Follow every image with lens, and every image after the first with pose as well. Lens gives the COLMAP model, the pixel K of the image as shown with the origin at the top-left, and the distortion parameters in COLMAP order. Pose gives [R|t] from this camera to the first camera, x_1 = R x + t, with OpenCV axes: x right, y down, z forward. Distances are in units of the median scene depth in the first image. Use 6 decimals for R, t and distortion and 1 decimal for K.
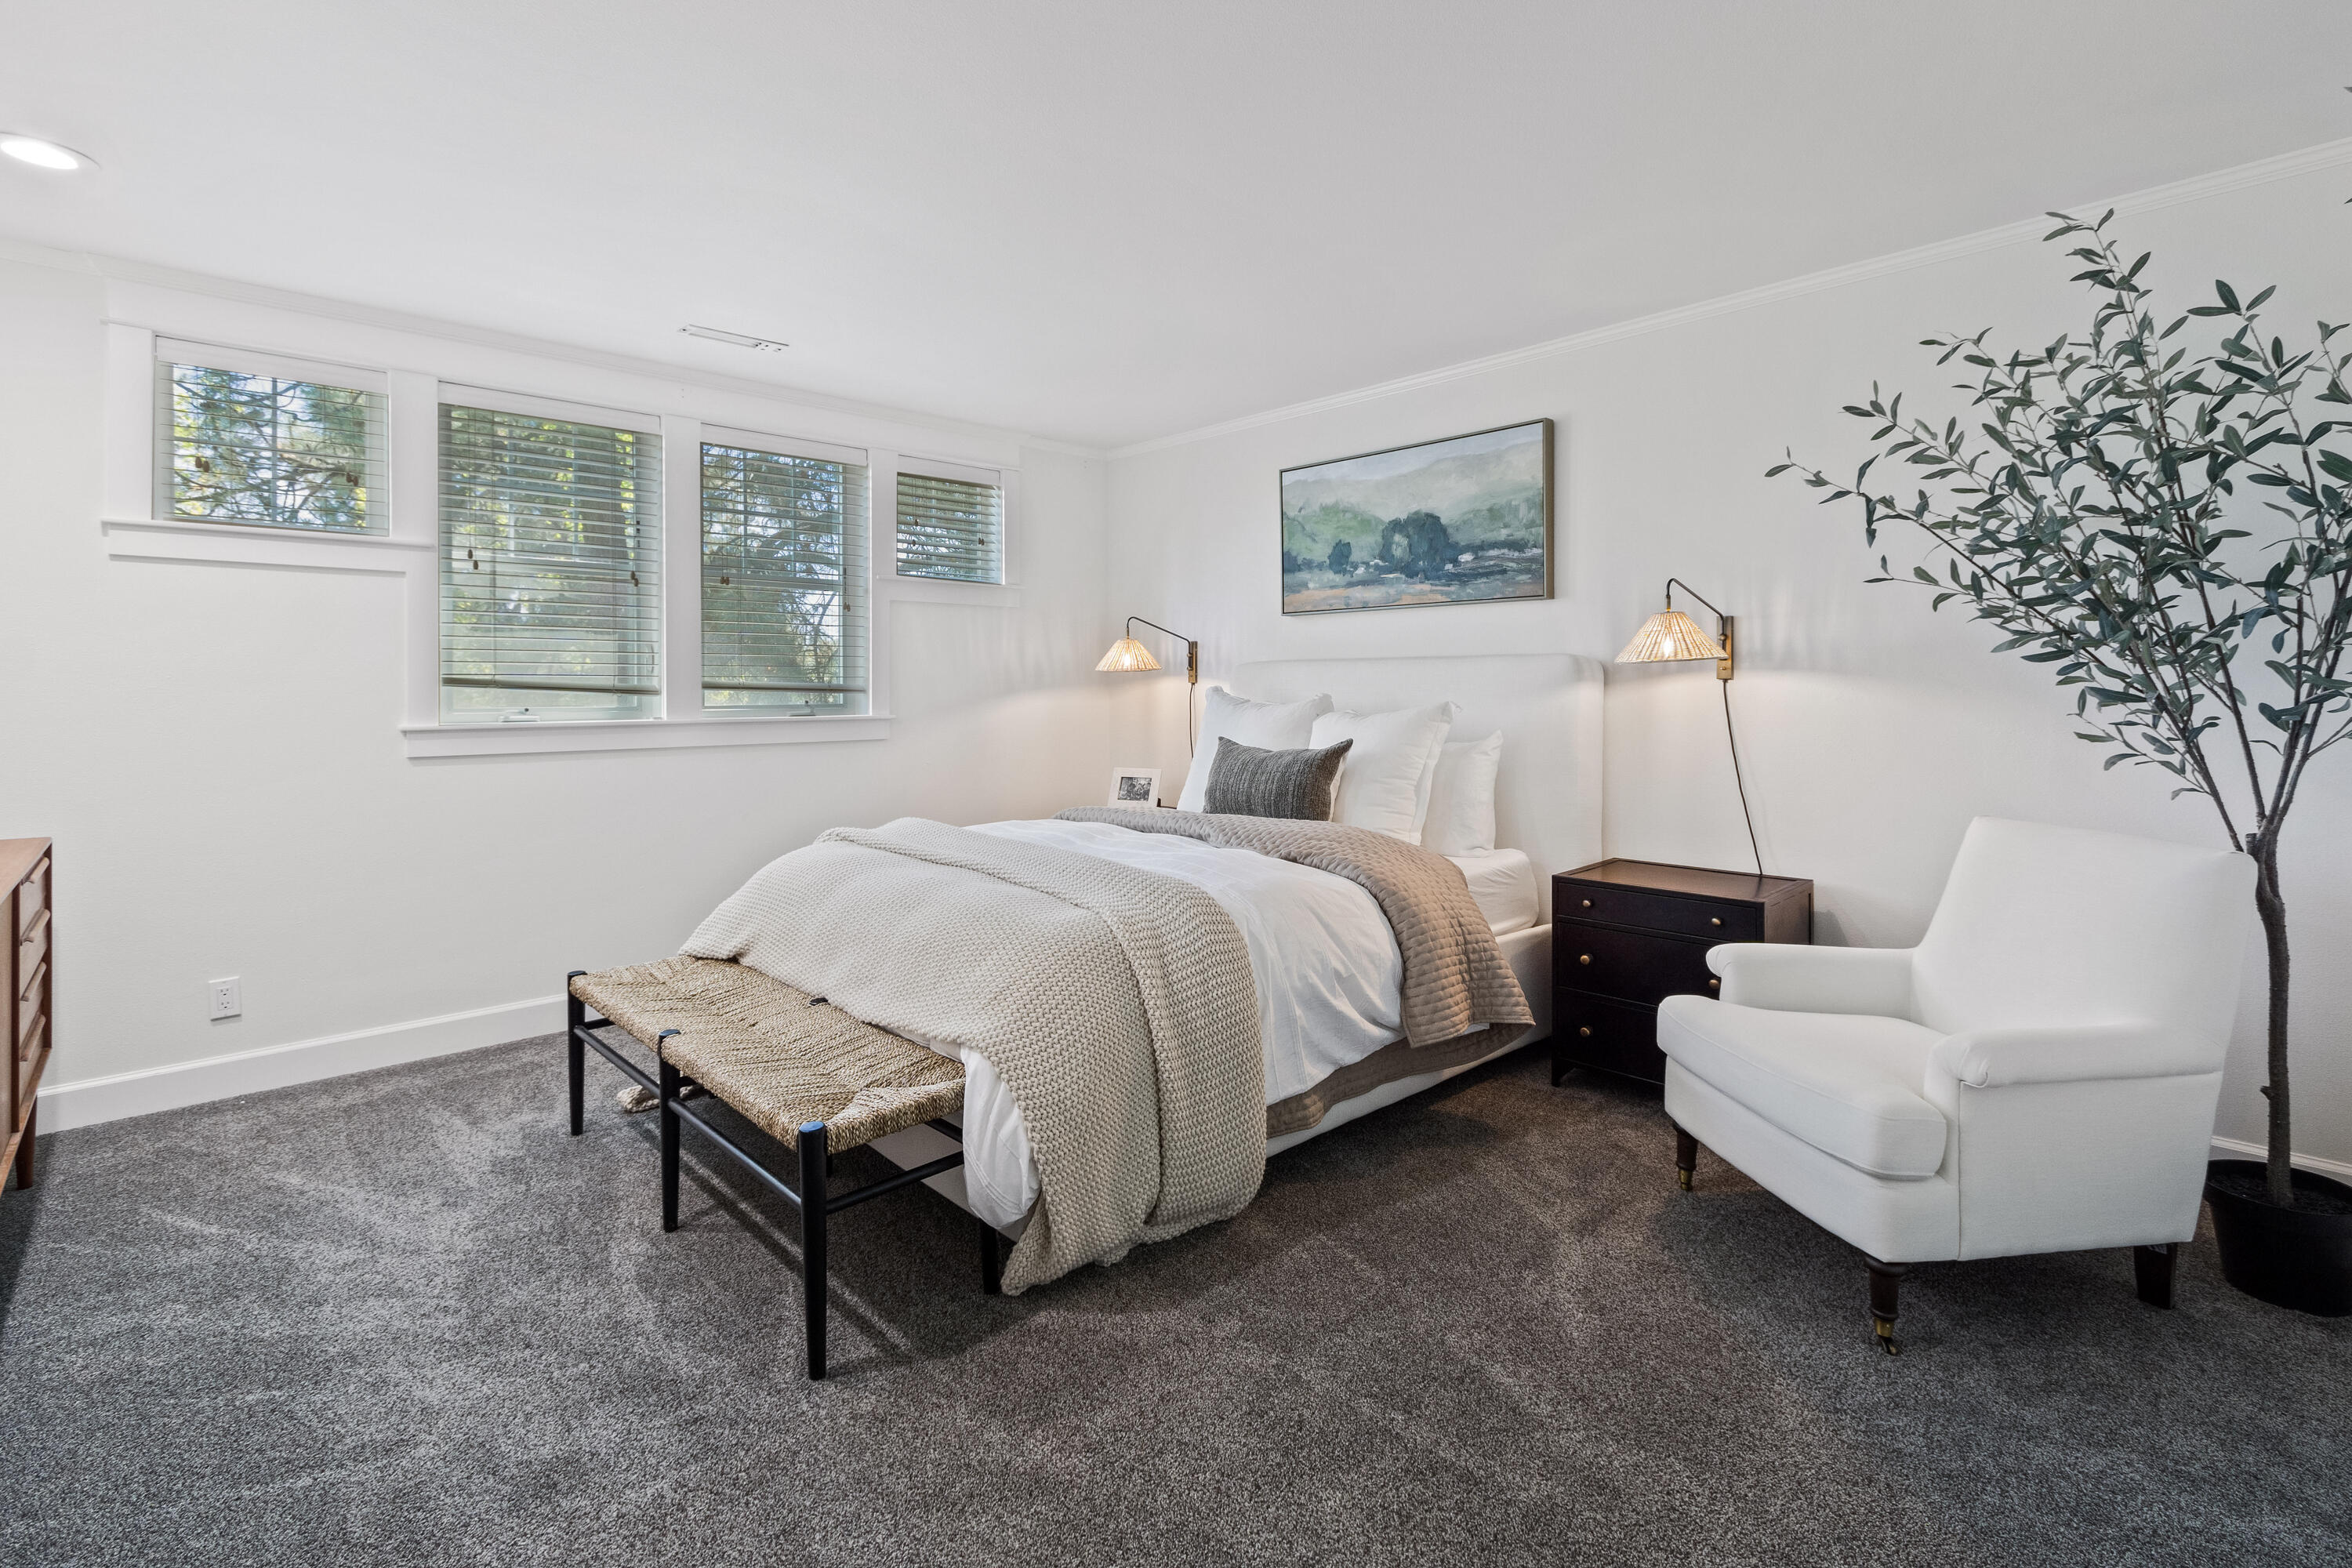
lens RADIAL K [[1069.4, 0, 1205.8], [0, 1069.4, 687.7], [0, 0, 1]] dist [0.008211, -0.002377]
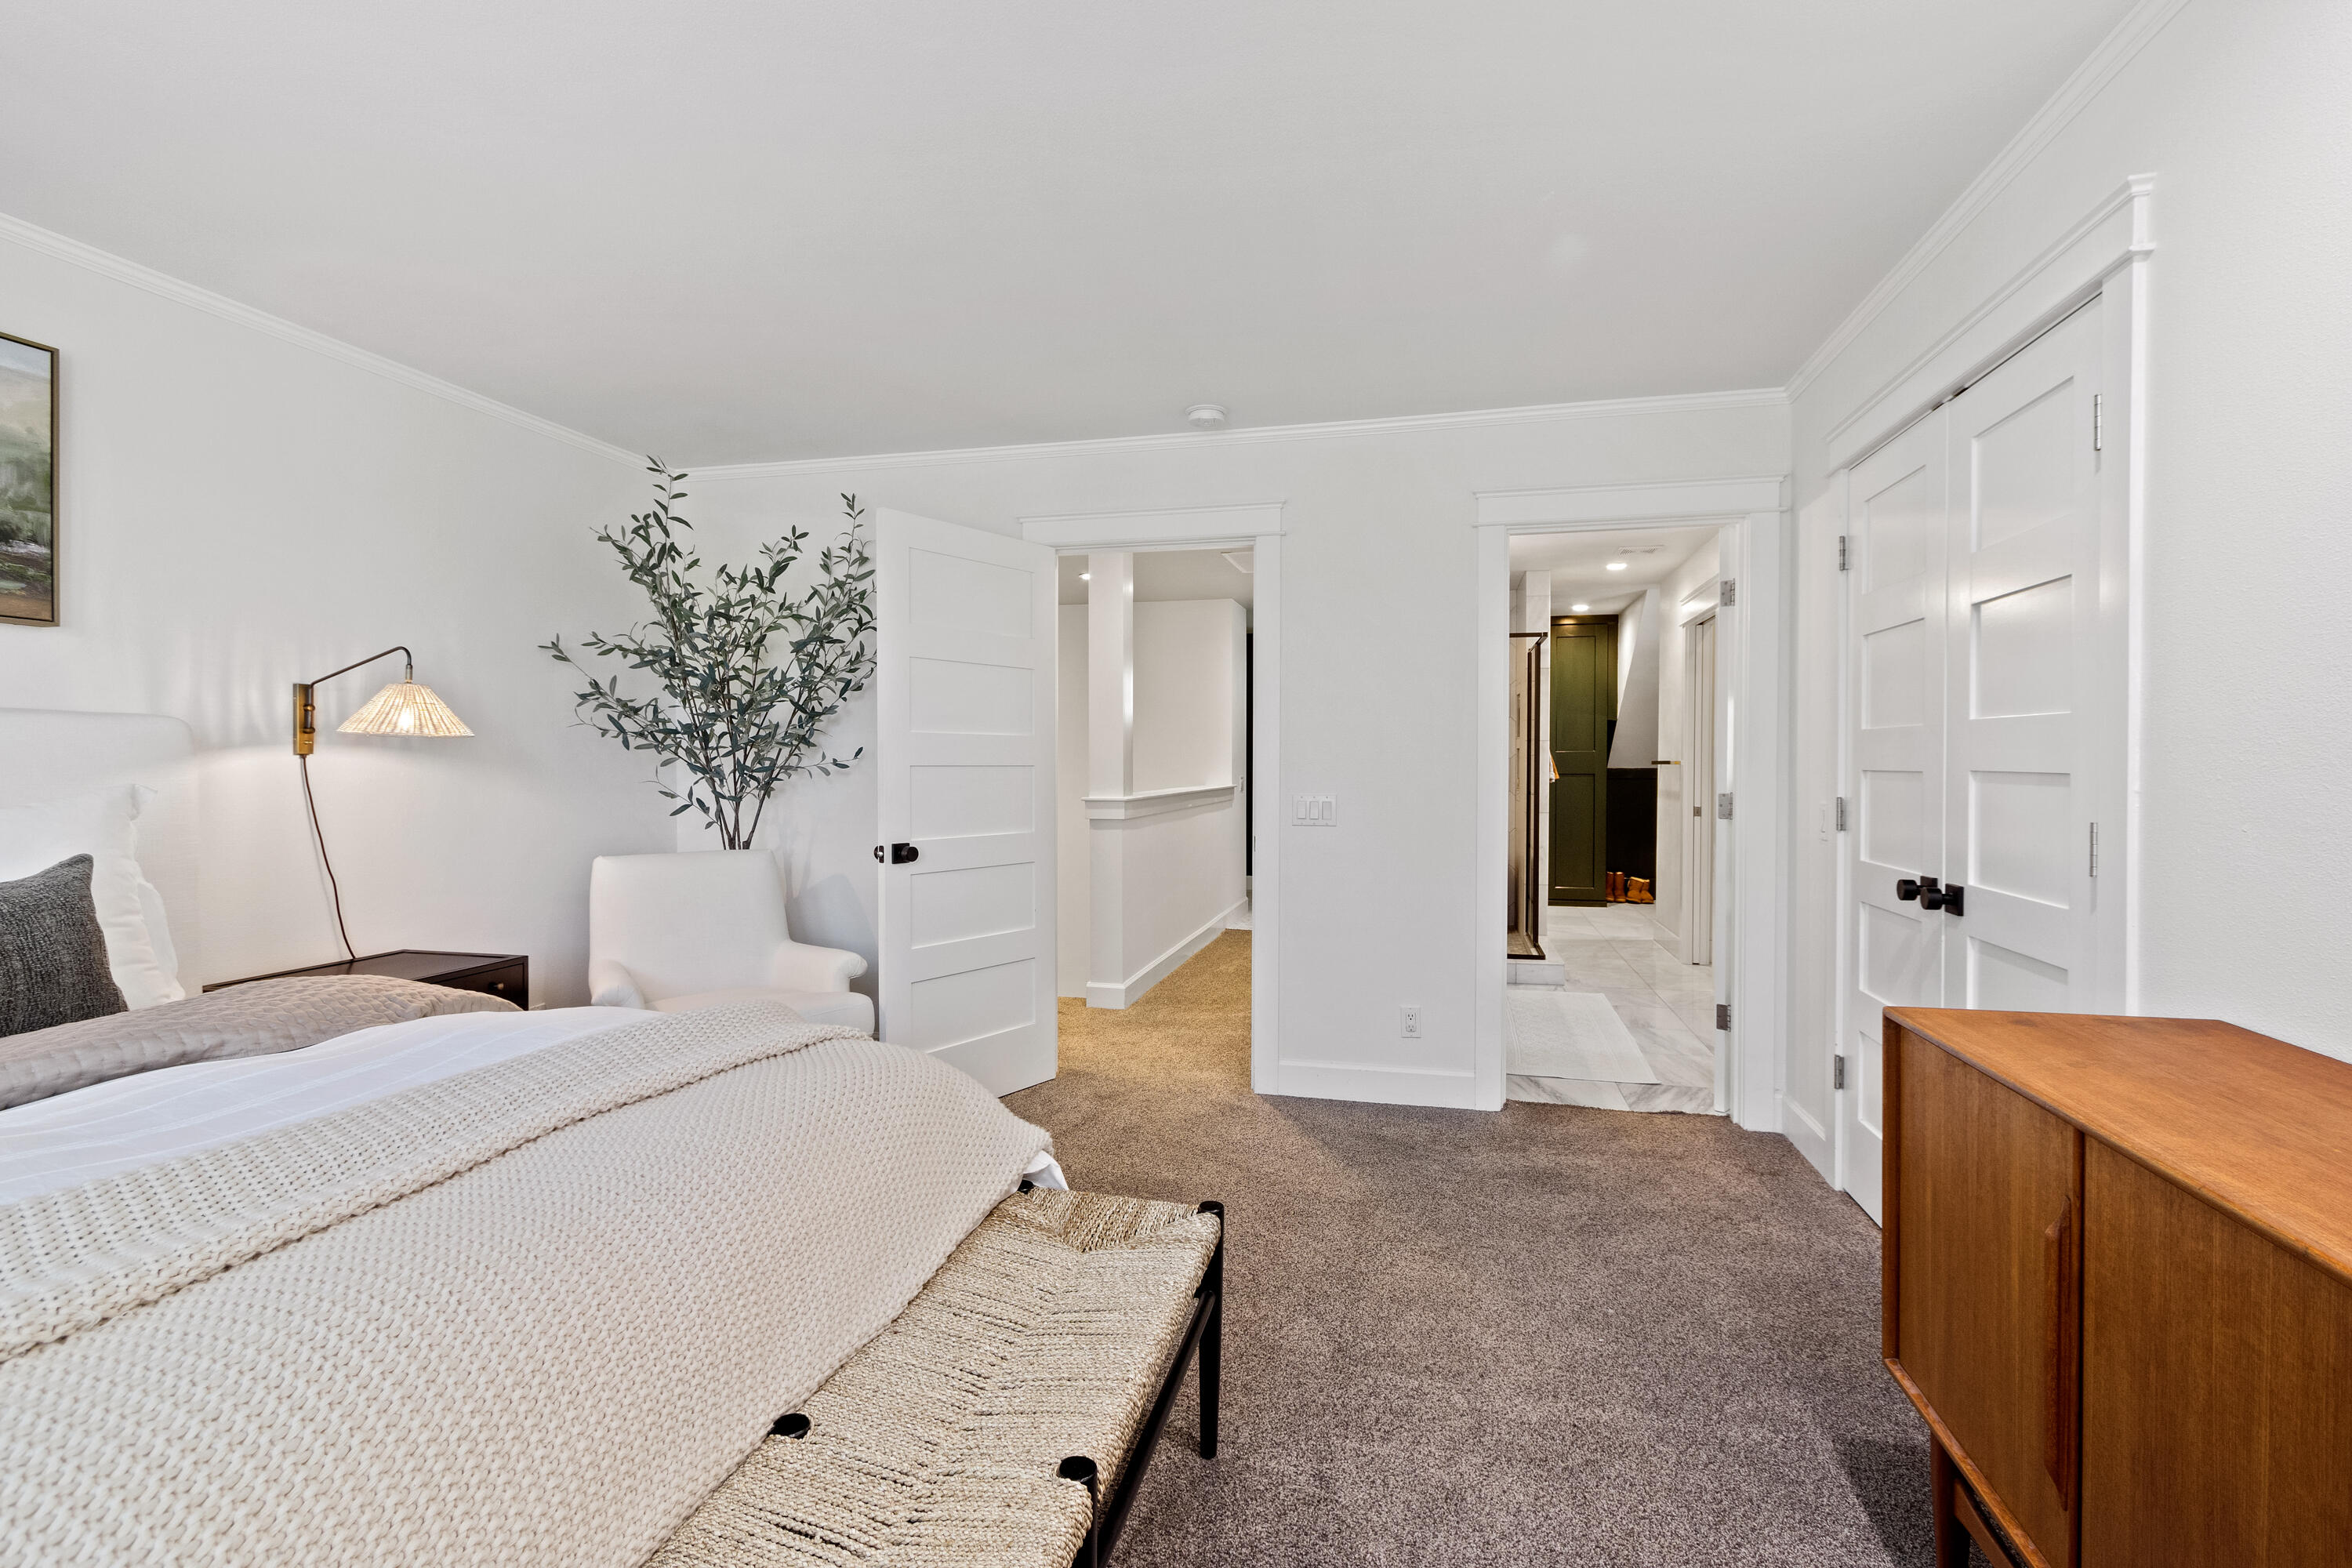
lens RADIAL K [[1069.4, 0, 1177.2], [0, 1069.4, 774.6], [0, 0, 1]] dist [0.008211, -0.002377]
pose [[-0.530395, -0.013324, 0.847646, -0.647377], [-0.010558, 0.999903, 0.009111, -0.007123], [-0.847685, -0.004117, -0.530484, 0.833240]]
